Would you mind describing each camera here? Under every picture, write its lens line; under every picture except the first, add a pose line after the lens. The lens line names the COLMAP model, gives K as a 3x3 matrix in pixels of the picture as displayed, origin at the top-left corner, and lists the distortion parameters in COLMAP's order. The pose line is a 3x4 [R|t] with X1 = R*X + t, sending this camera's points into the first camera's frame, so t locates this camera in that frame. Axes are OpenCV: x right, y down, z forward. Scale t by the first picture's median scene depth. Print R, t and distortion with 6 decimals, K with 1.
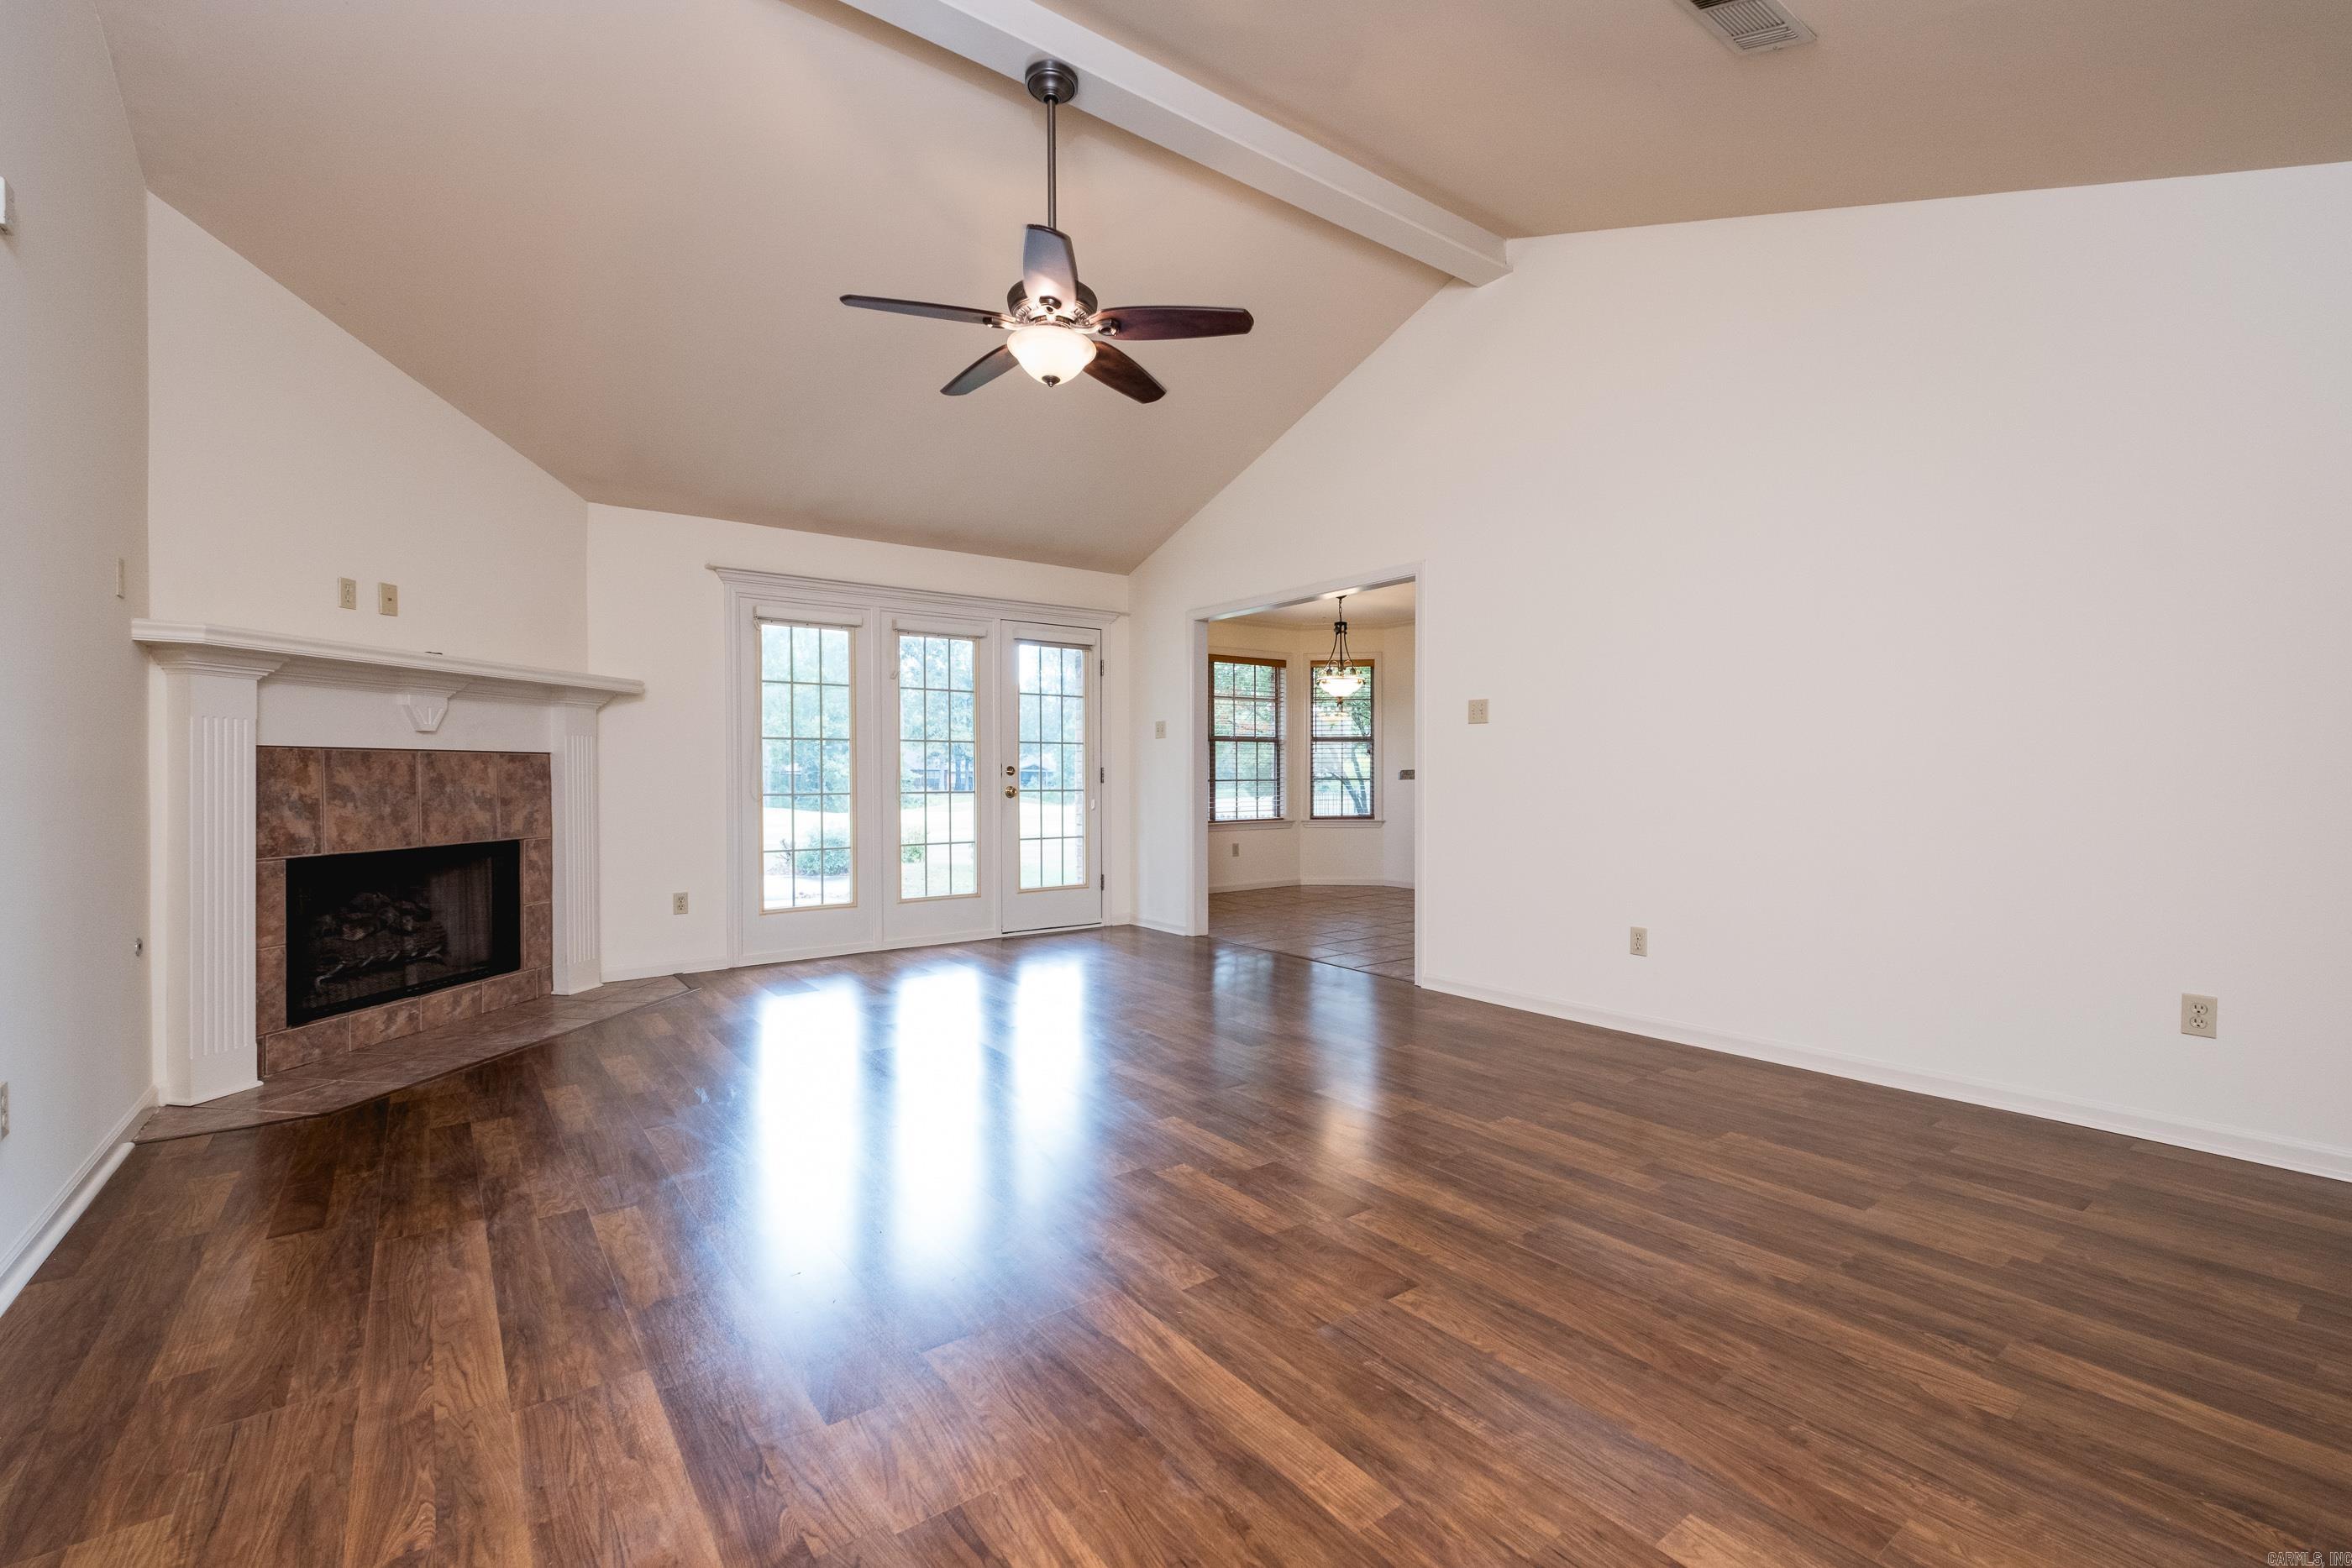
lens RADIAL K [[1008.6, 0, 1184.1], [0, 1008.6, 784.5], [0, 0, 1]] dist [0.012359, -0.007611]
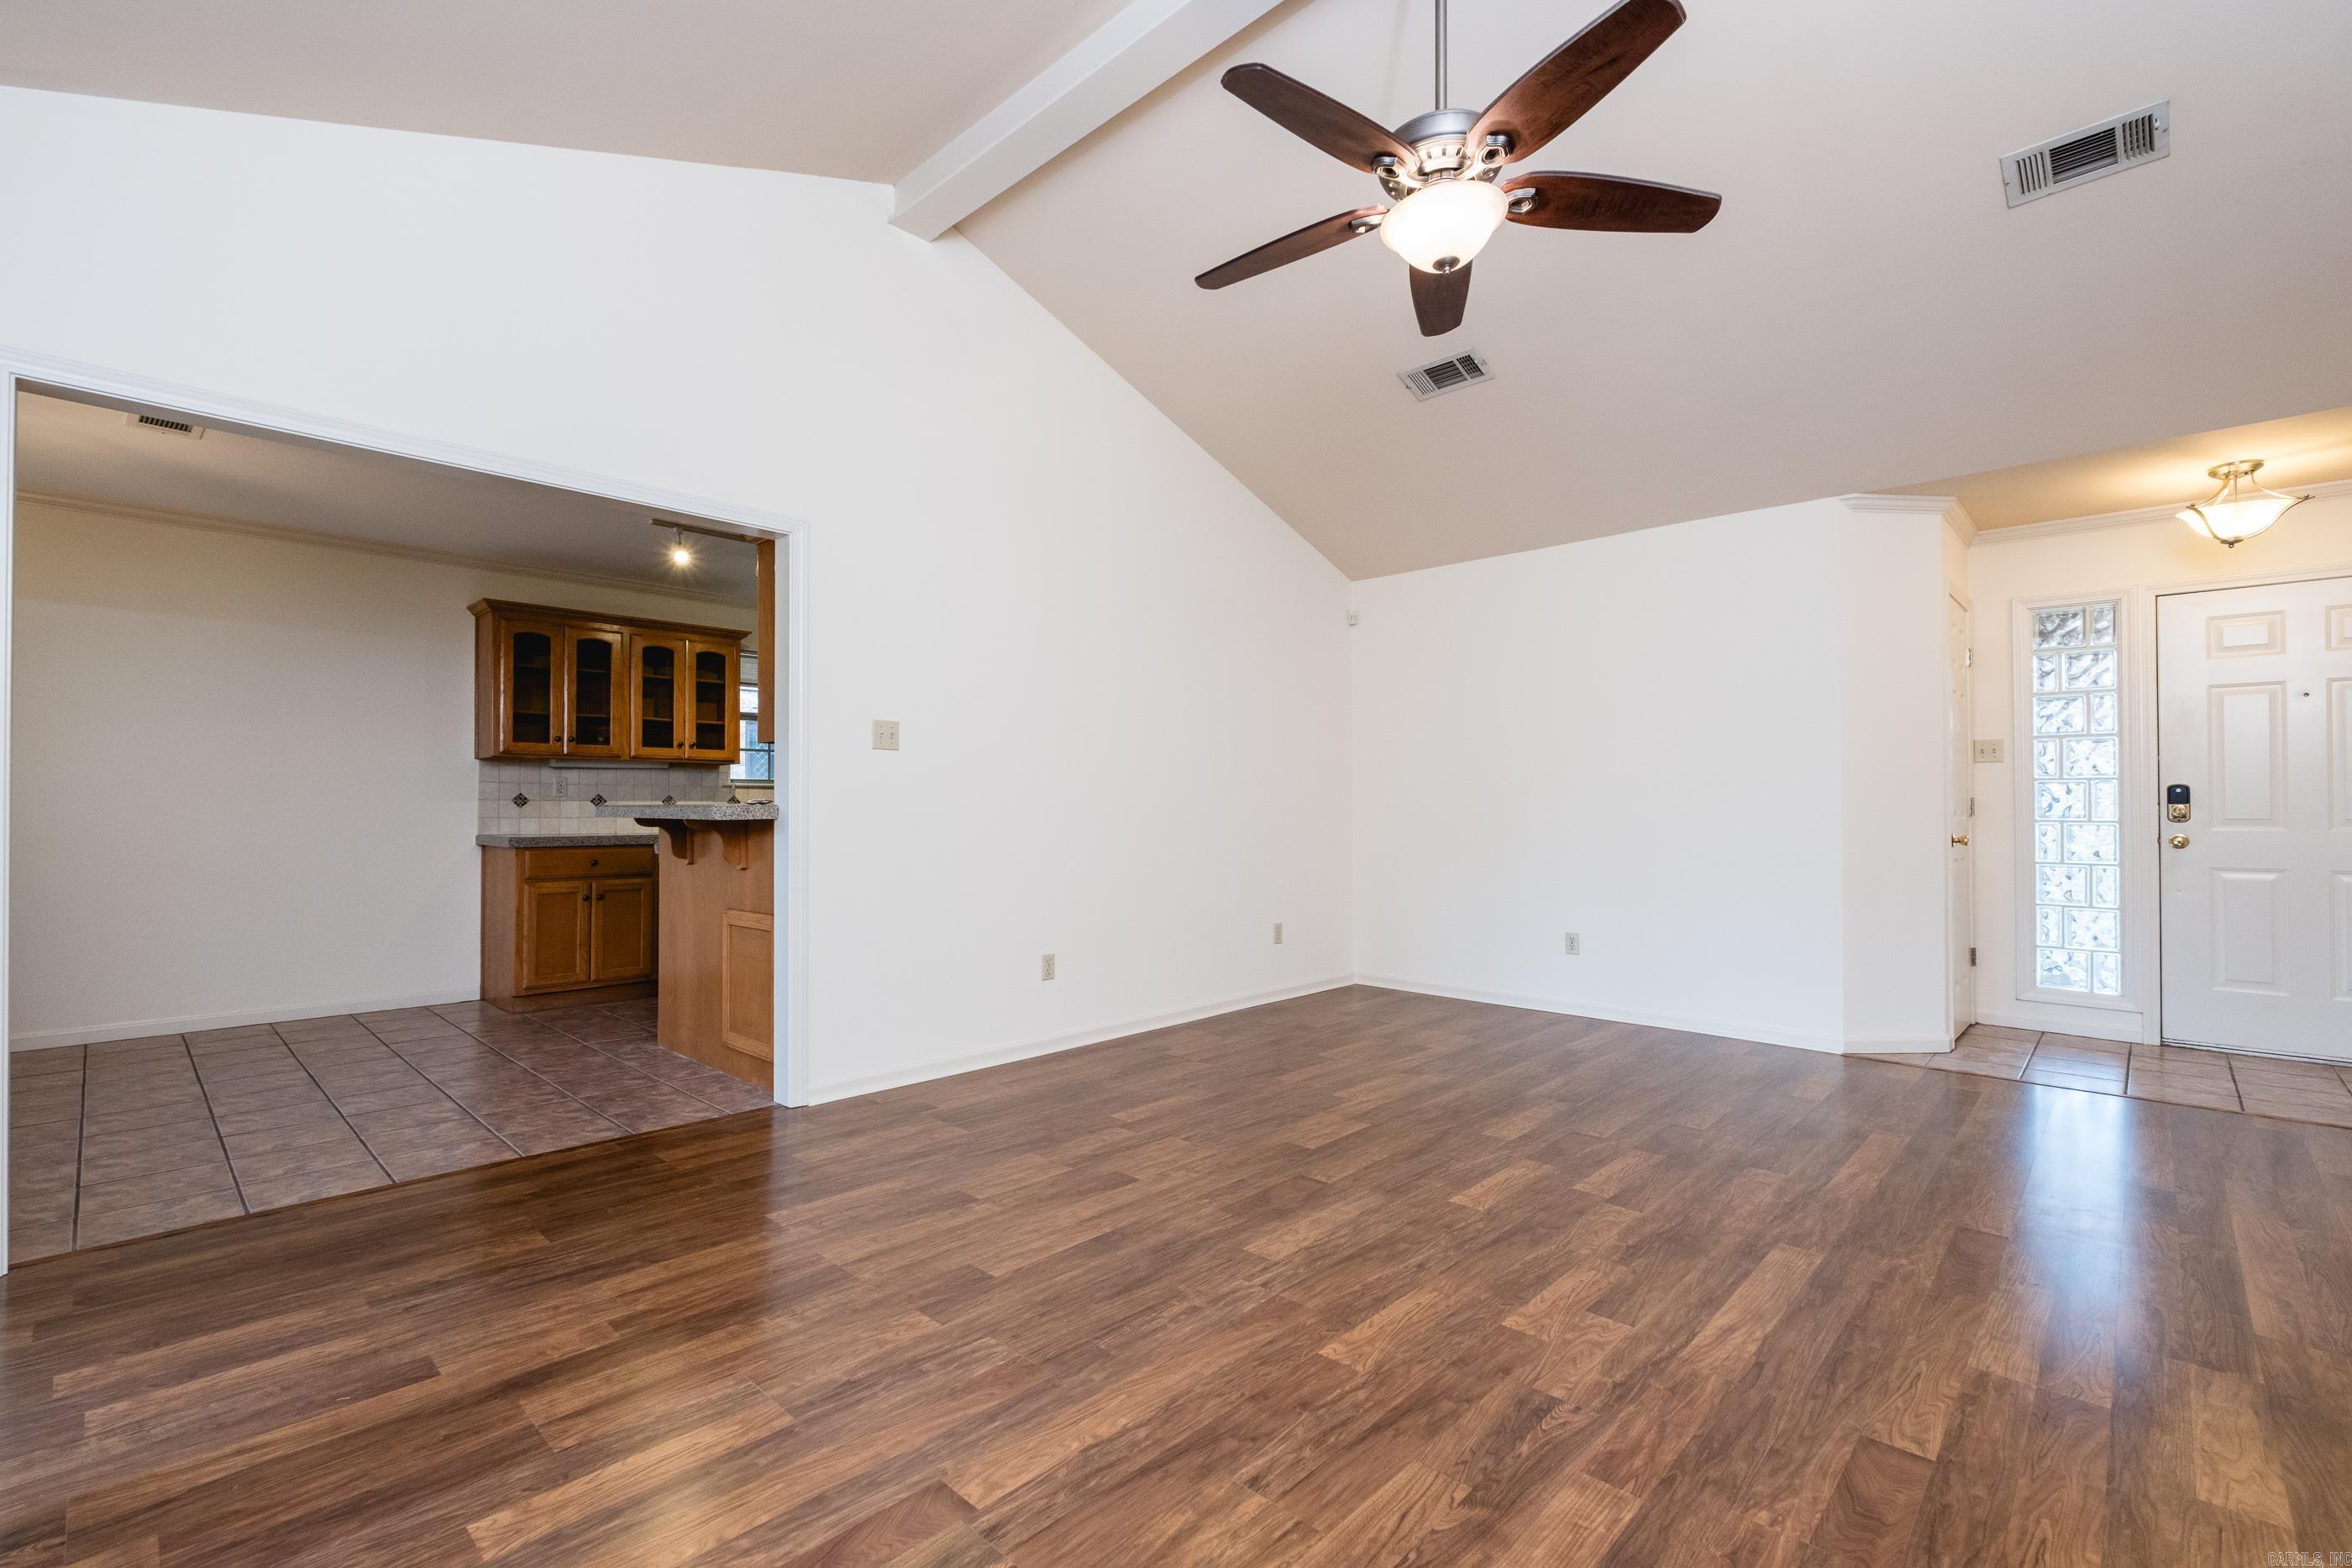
lens RADIAL K [[1022.6, 0, 1176.0], [0, 1022.6, 784.0], [0, 0, 1]] dist [0.001988, -0.000329]
pose [[-0.164061, 0.024782, 0.986139, -0.639184], [0.007559, 0.999687, -0.023864, -0.009425], [-0.986421, 0.003539, -0.164197, 1.031138]]
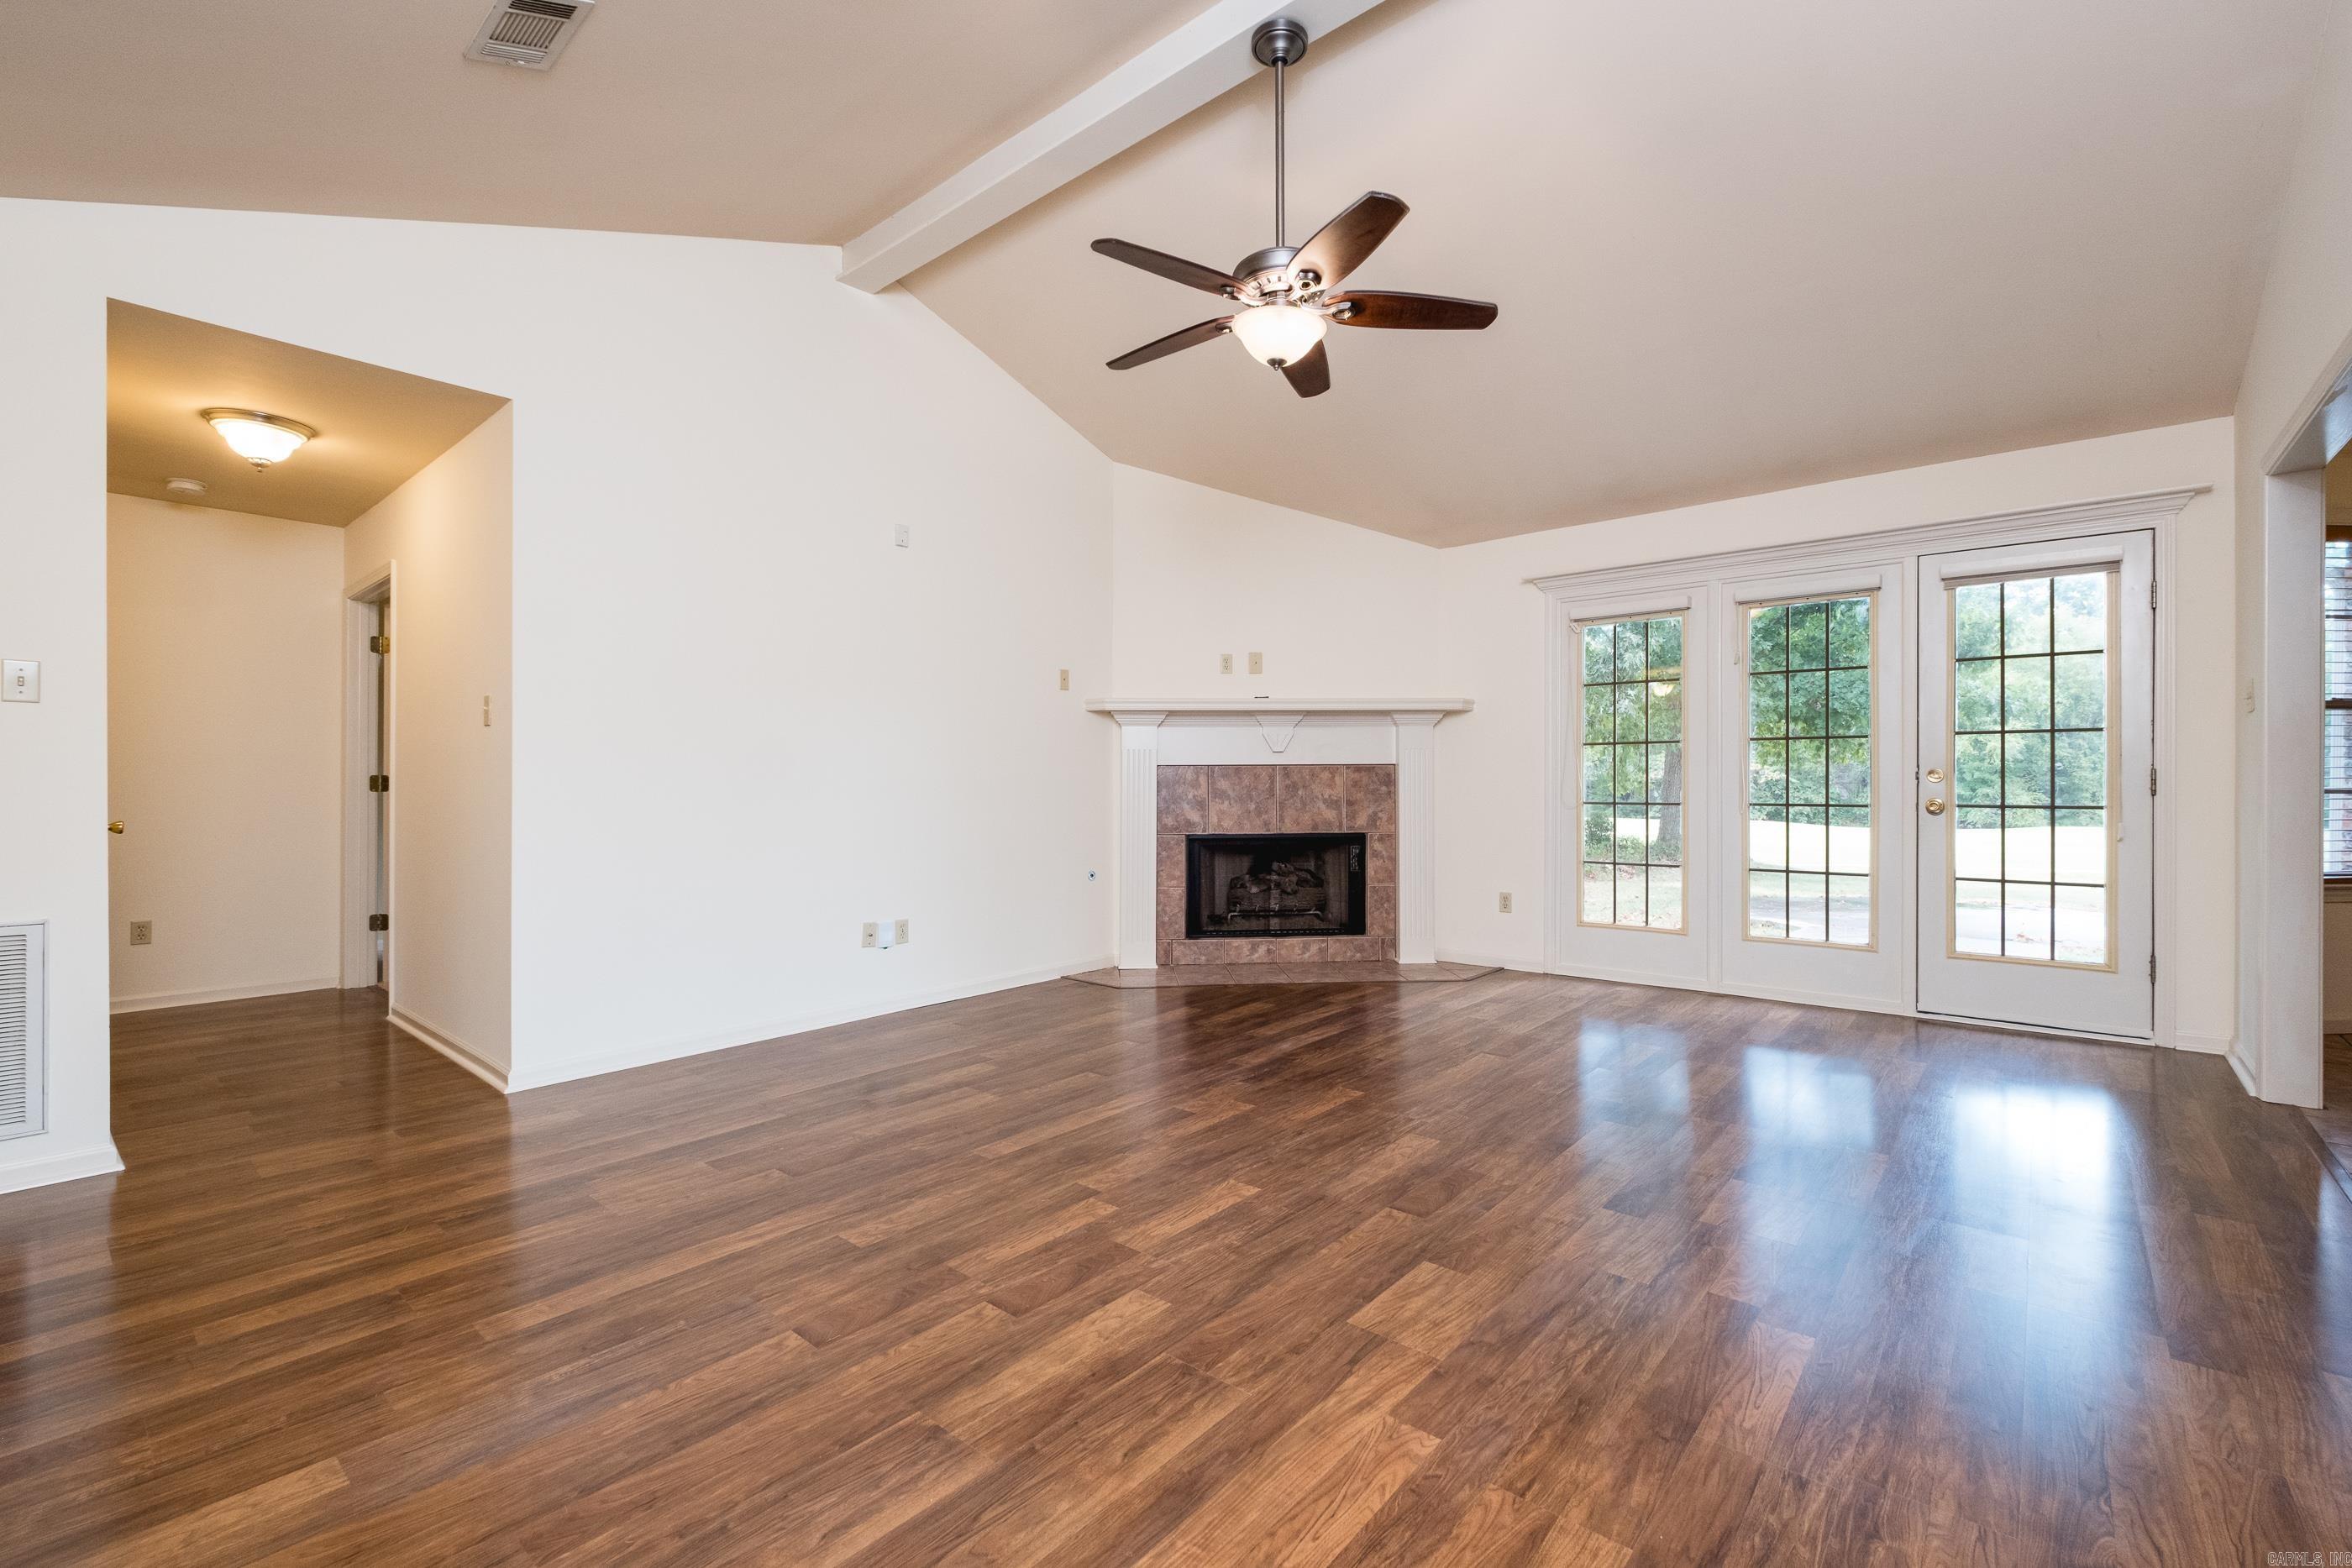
lens RADIAL K [[1008.6, 0, 1184.1], [0, 1008.6, 784.5], [0, 0, 1]] dist [0.012359, -0.007611]
pose [[0.218976, 0.004429, -0.975720, 0.600468], [-0.006227, 0.999976, 0.003141, -0.010157], [0.975710, 0.005388, 0.218998, 0.561602]]
